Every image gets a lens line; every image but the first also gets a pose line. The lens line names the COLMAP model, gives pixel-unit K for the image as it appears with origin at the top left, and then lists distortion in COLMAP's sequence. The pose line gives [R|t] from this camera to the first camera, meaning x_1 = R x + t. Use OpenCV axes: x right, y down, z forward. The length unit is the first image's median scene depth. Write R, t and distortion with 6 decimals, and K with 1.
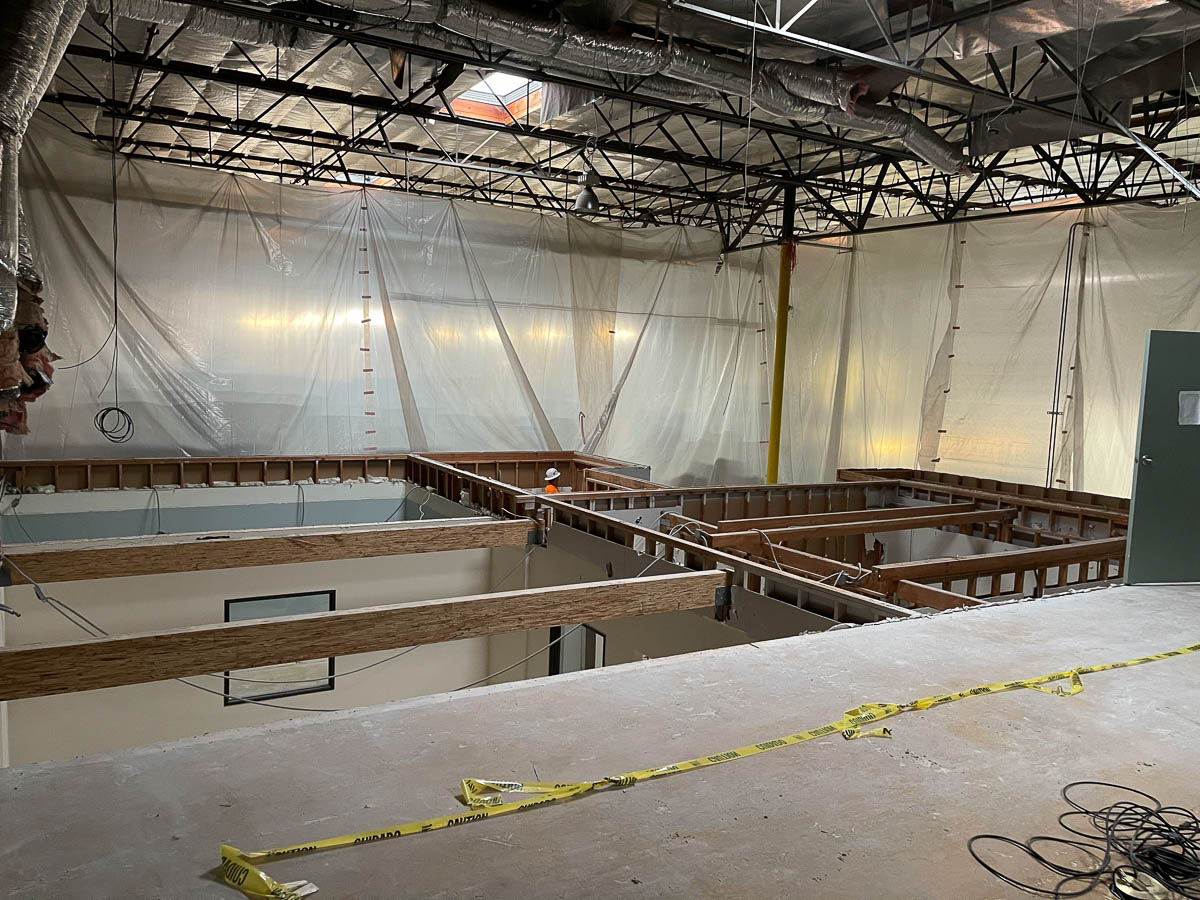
lens RADIAL K [[900.6, 0, 598.9], [0, 900.6, 449.8], [0, 0, 1]] dist [0.036383, -0.045535]
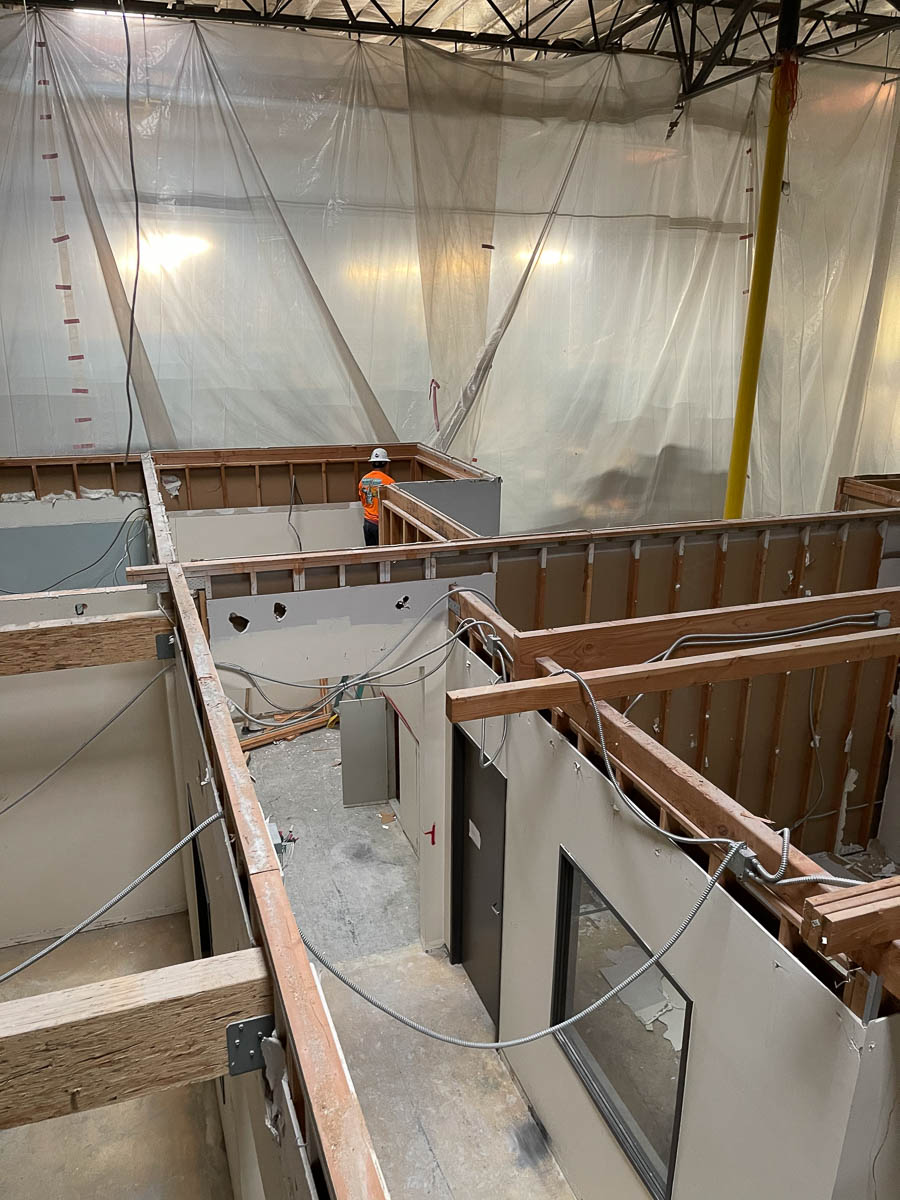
lens RADIAL K [[900.6, 0, 450.2], [0, 900.6, 601.9], [0, 0, 1]] dist [0.036383, -0.045535]
pose [[0.980285, 0.031876, -0.195001, 0.121980], [0.011244, 0.976302, 0.216120, -0.025774], [0.197269, -0.214052, 0.956696, 0.342931]]
